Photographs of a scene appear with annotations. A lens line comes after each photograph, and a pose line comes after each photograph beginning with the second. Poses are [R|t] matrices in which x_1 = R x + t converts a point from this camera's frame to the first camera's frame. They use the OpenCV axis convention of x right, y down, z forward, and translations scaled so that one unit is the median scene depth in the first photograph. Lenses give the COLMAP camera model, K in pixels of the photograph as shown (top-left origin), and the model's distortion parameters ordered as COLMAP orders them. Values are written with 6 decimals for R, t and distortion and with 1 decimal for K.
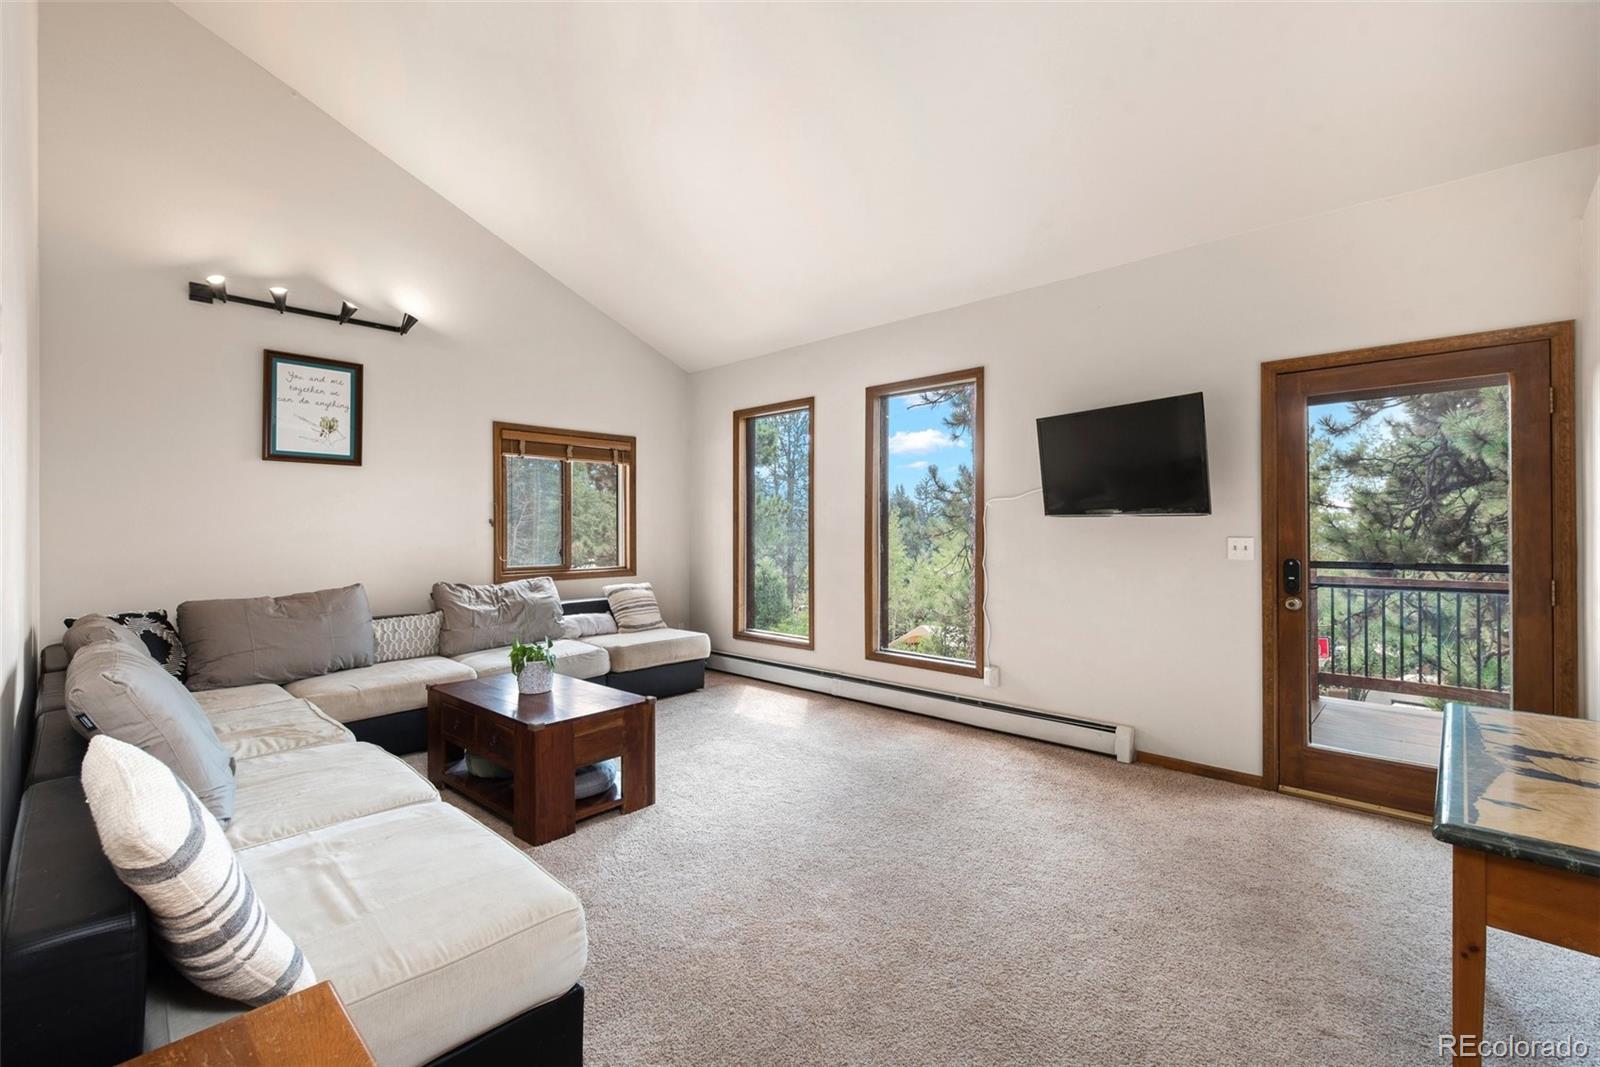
lens RADIAL K [[690.6, 0, 802.3], [0, 690.6, 525.9], [0, 0, 1]] dist [0.001897, 0.000314]
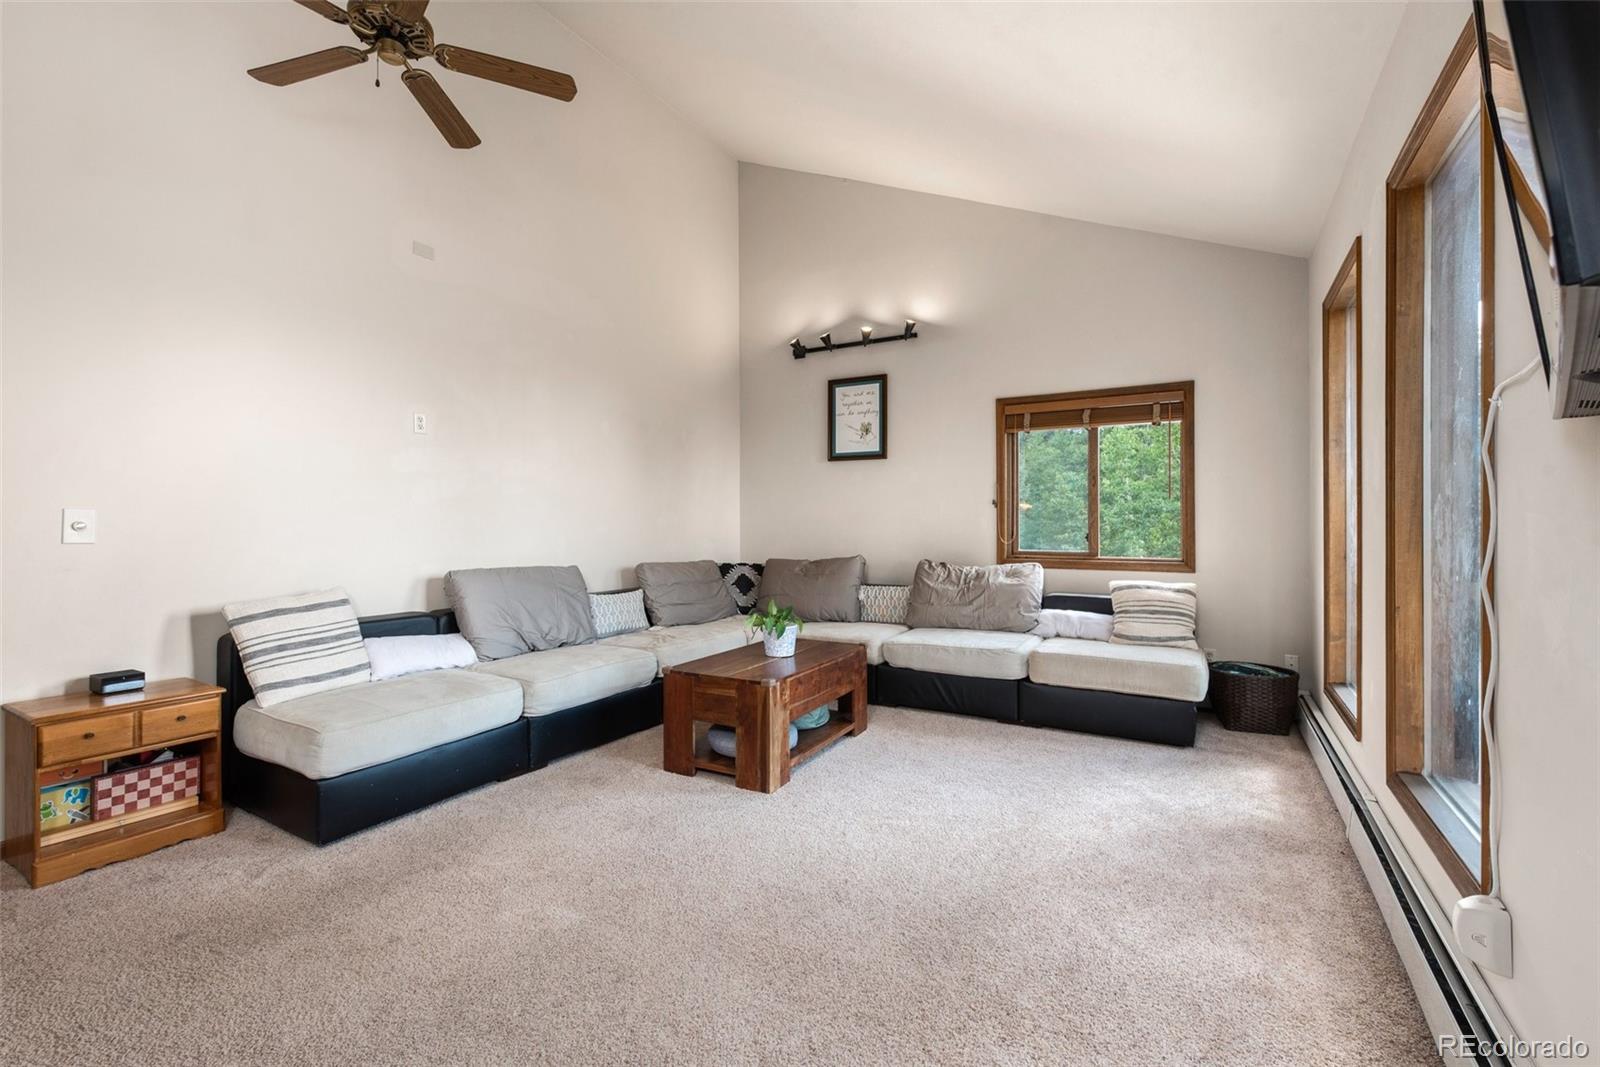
lens RADIAL K [[690.6, 0, 802.3], [0, 690.6, 525.9], [0, 0, 1]] dist [0.001897, 0.000314]
pose [[0.218158, 0.002460, -0.975910, 0.506212], [0.004286, 0.999985, 0.003478, 0.025624], [0.975904, -0.004942, 0.218144, 0.601638]]
